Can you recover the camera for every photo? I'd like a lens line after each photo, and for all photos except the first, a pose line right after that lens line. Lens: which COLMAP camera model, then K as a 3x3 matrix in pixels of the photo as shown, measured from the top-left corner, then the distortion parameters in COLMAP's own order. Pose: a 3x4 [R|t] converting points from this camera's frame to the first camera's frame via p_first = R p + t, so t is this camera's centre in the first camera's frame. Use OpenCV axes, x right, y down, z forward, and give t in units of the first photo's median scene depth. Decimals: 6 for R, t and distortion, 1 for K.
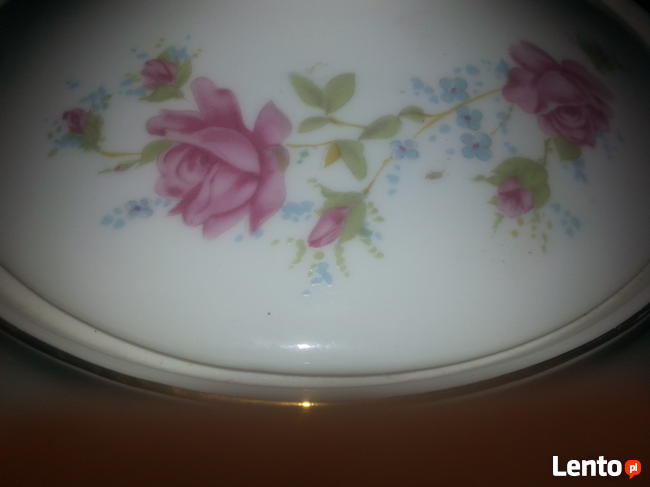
lens RADIAL K [[423.7, 0, 325.0], [0, 423.7, 243.5], [0, 0, 1]] dist [0.023006, -0.001741]
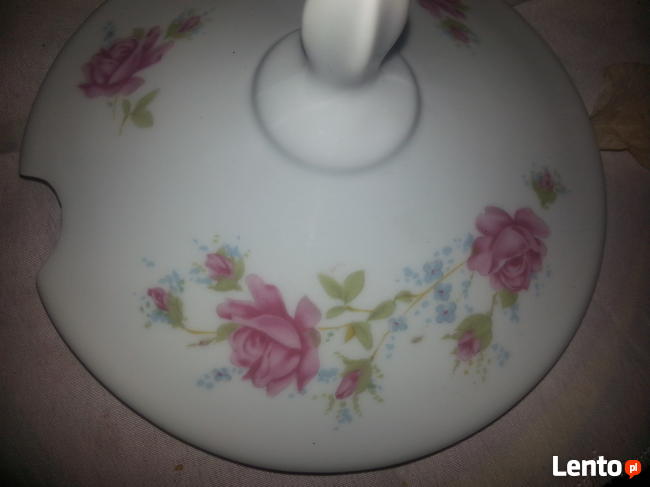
lens RADIAL K [[423.7, 0, 325.0], [0, 423.7, 243.5], [0, 0, 1]] dist [0.023006, -0.001741]
pose [[0.997688, -0.030125, 0.060911, -0.142870], [0.011495, 0.958266, 0.285646, -0.897930], [-0.066974, -0.284286, 0.956397, -0.305275]]
